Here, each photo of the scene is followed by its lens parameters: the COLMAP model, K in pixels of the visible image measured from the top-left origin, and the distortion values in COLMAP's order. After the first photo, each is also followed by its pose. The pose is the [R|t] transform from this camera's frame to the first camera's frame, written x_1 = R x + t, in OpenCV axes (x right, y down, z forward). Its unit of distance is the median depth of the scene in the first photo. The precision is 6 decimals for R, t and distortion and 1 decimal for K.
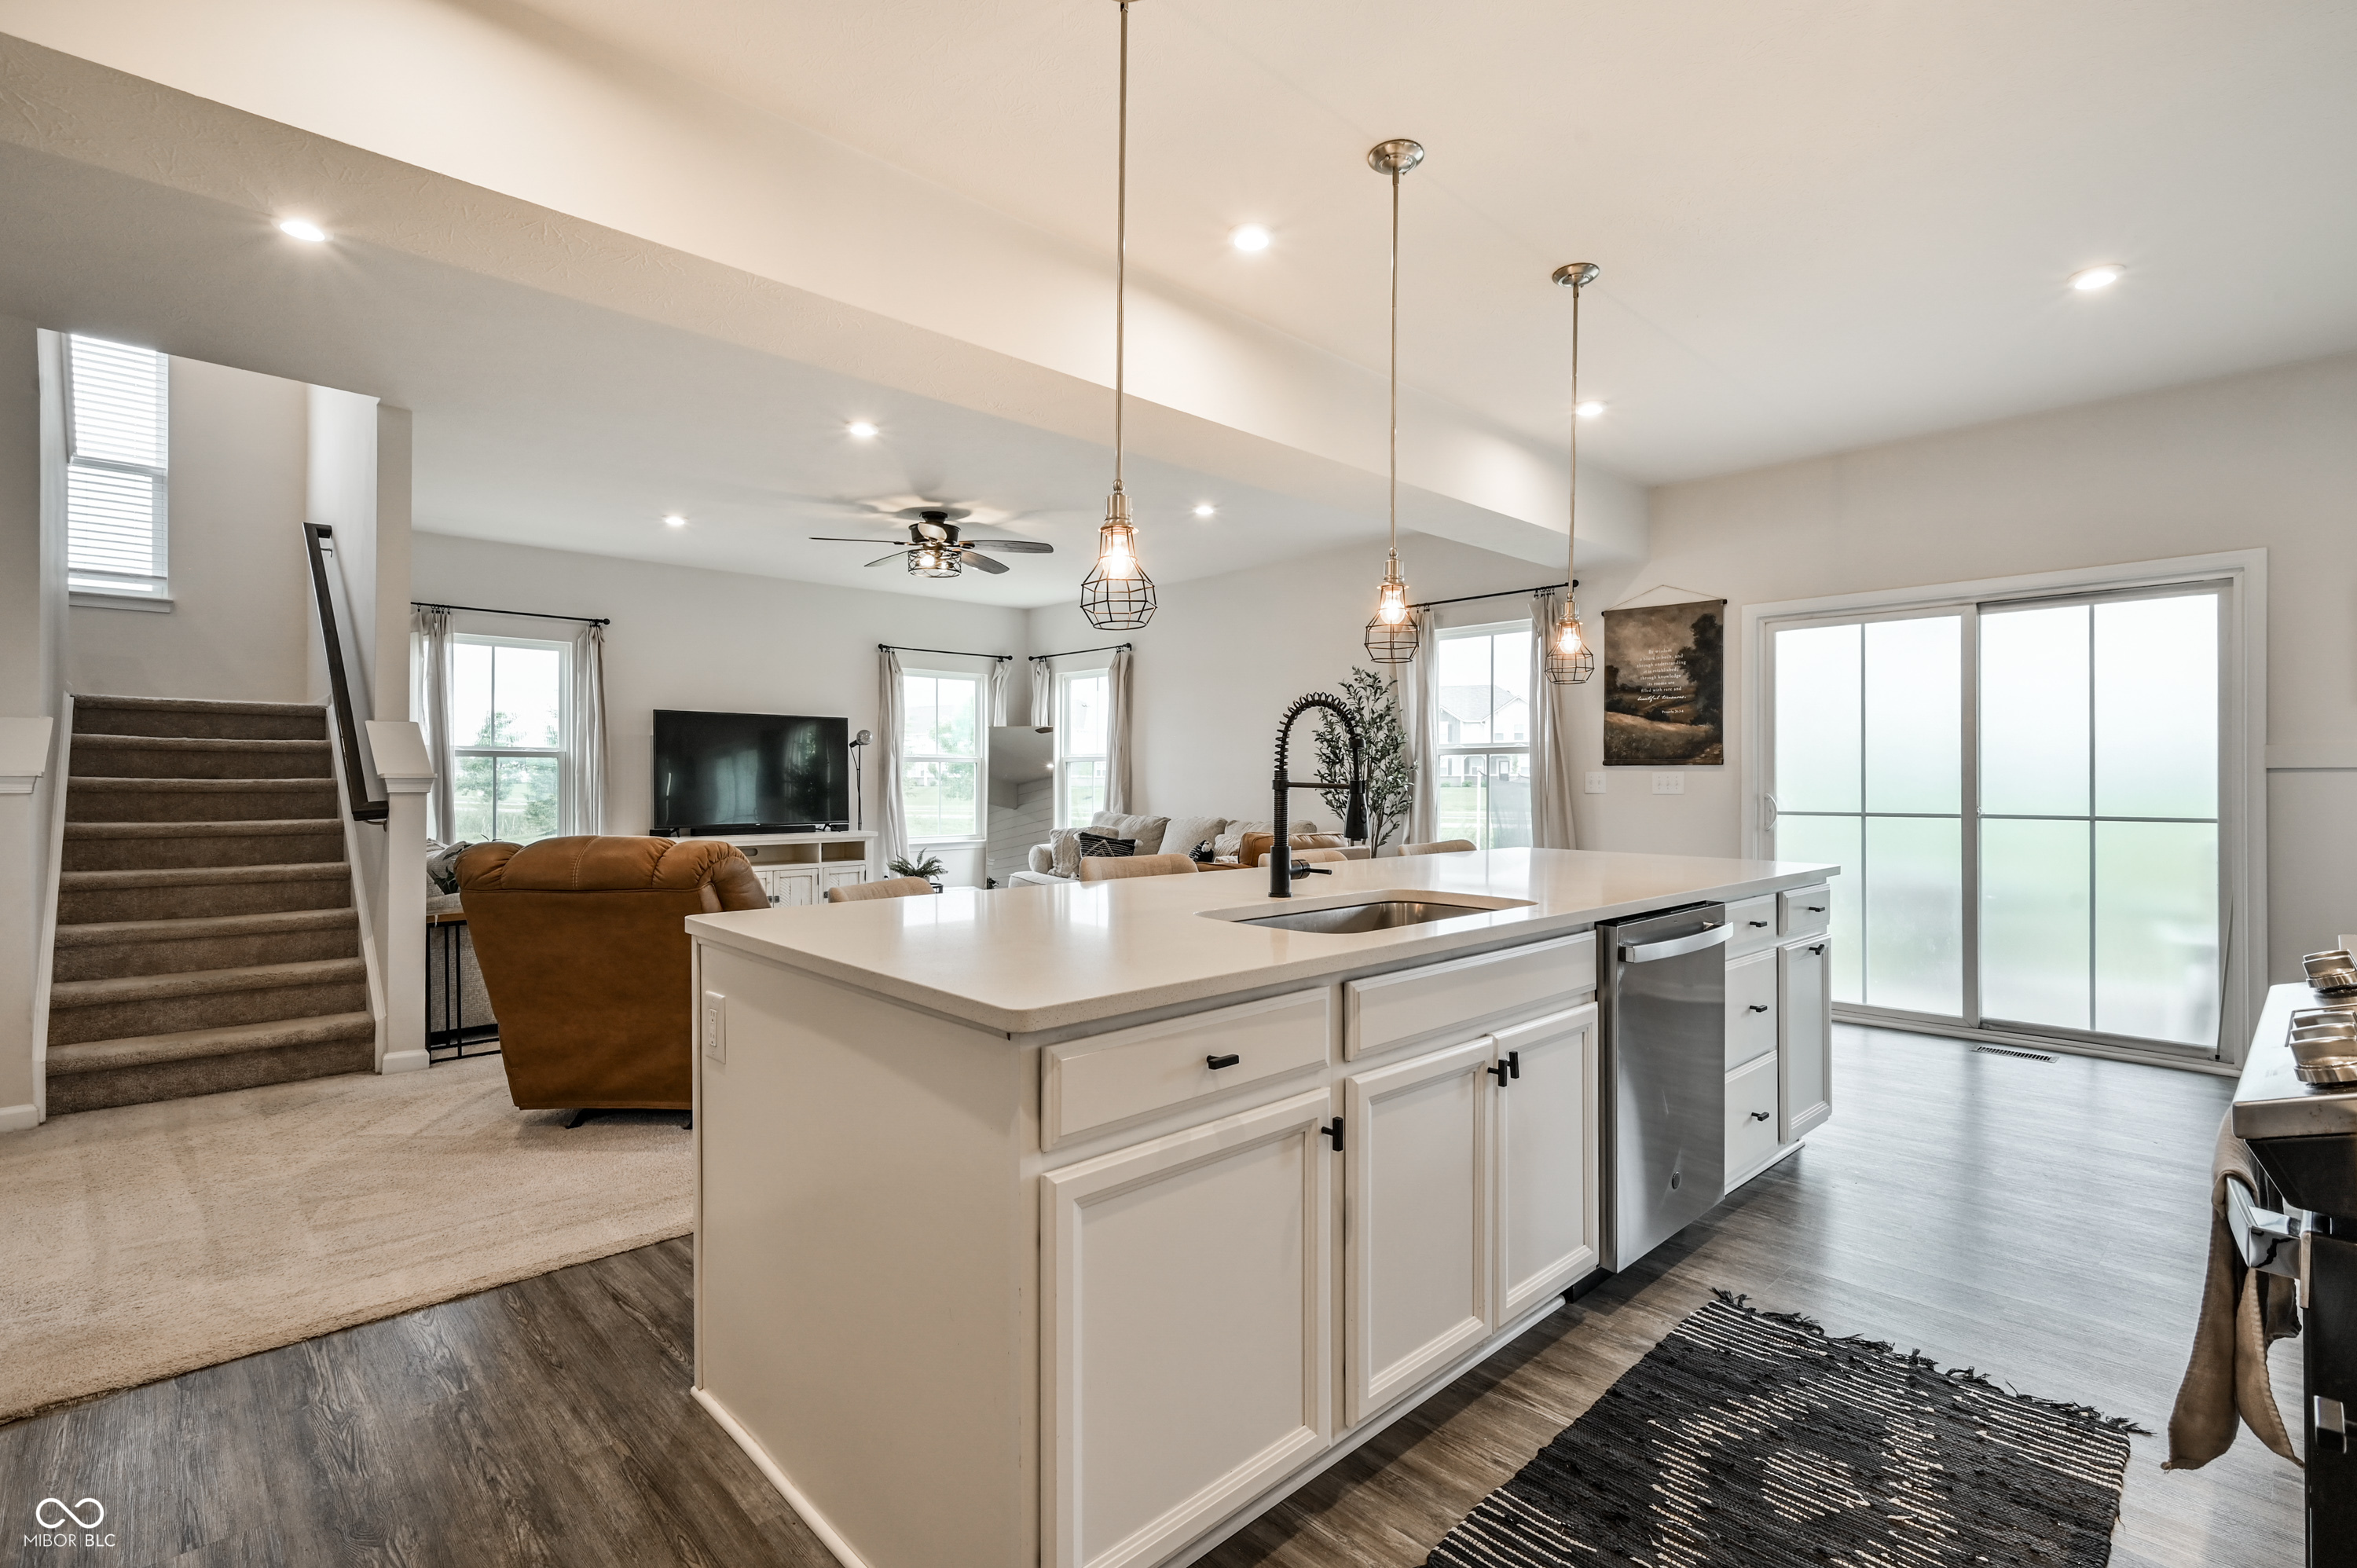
lens RADIAL K [[1059.0, 0, 1187.3], [0, 1059.0, 781.6], [0, 0, 1]] dist [-0.001867, -0.000379]
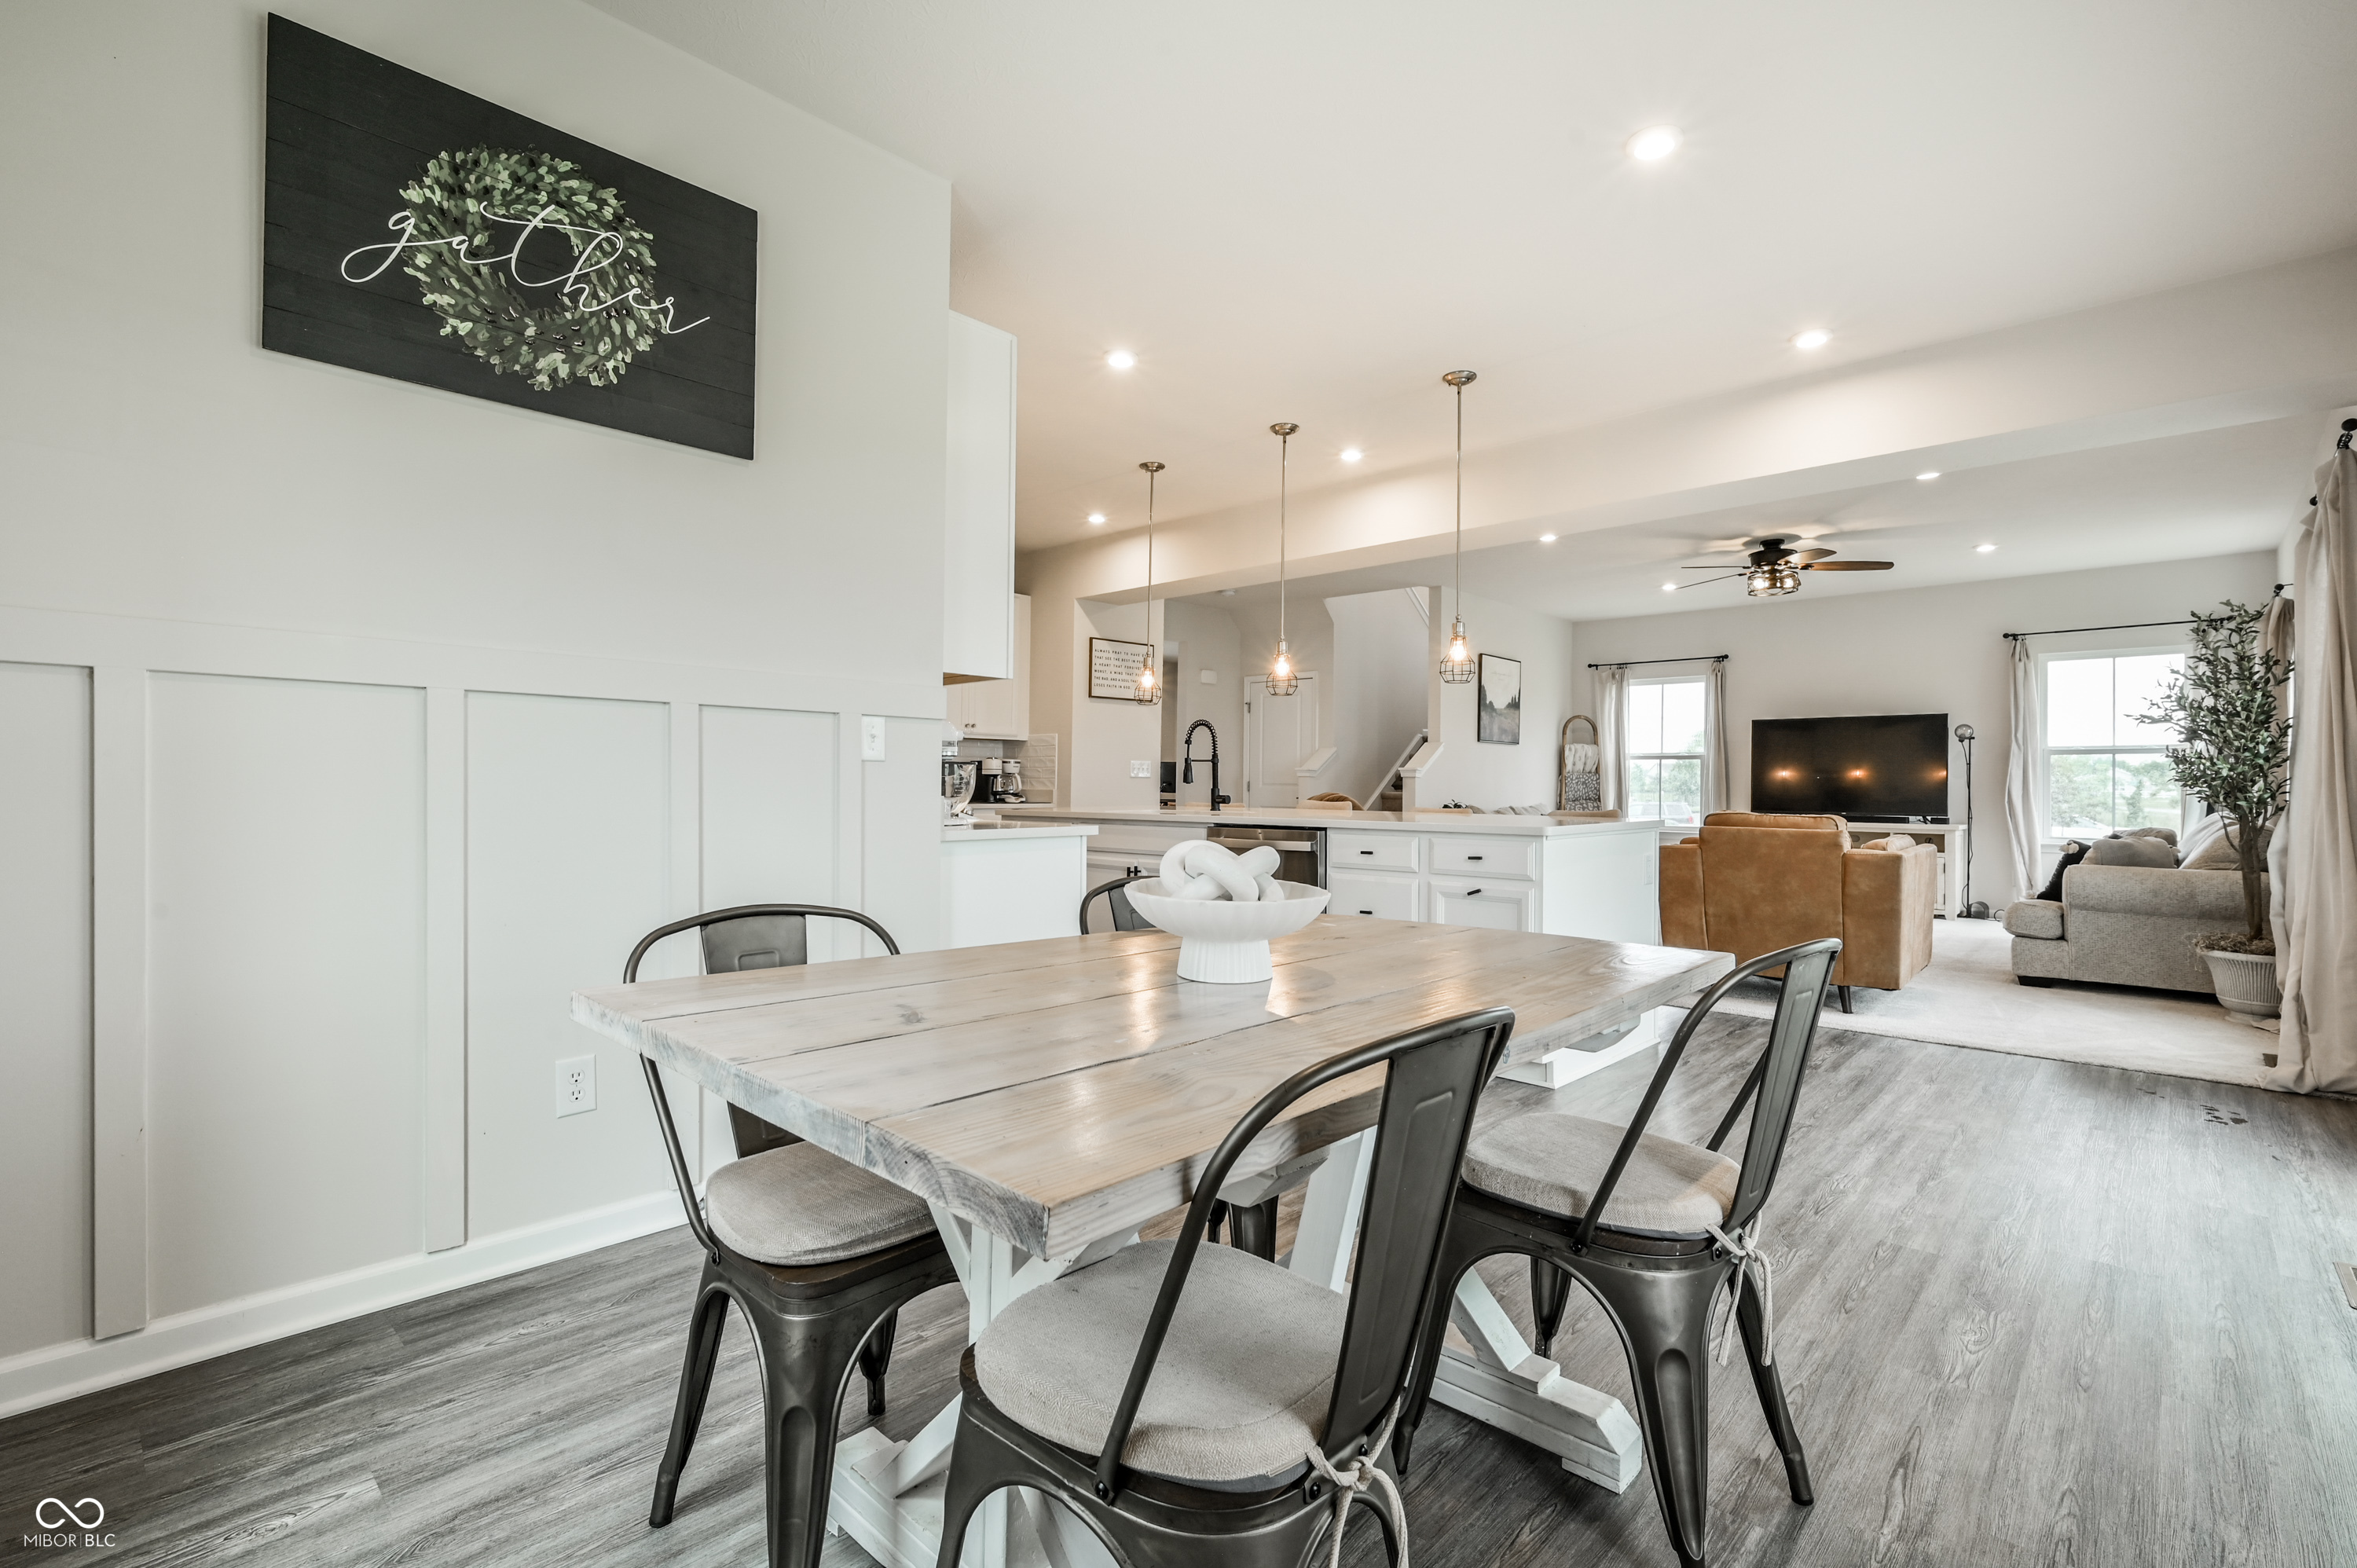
lens RADIAL K [[1060.2, 0, 1178.5], [0, 1060.2, 784.0], [0, 0, 1]] dist [-0.002976, -0.000298]
pose [[0.050988, 0.003679, -0.998692, 0.671941], [-0.003085, 0.999989, 0.003527, 0.006341], [0.998694, 0.002901, 0.050999, 0.211870]]
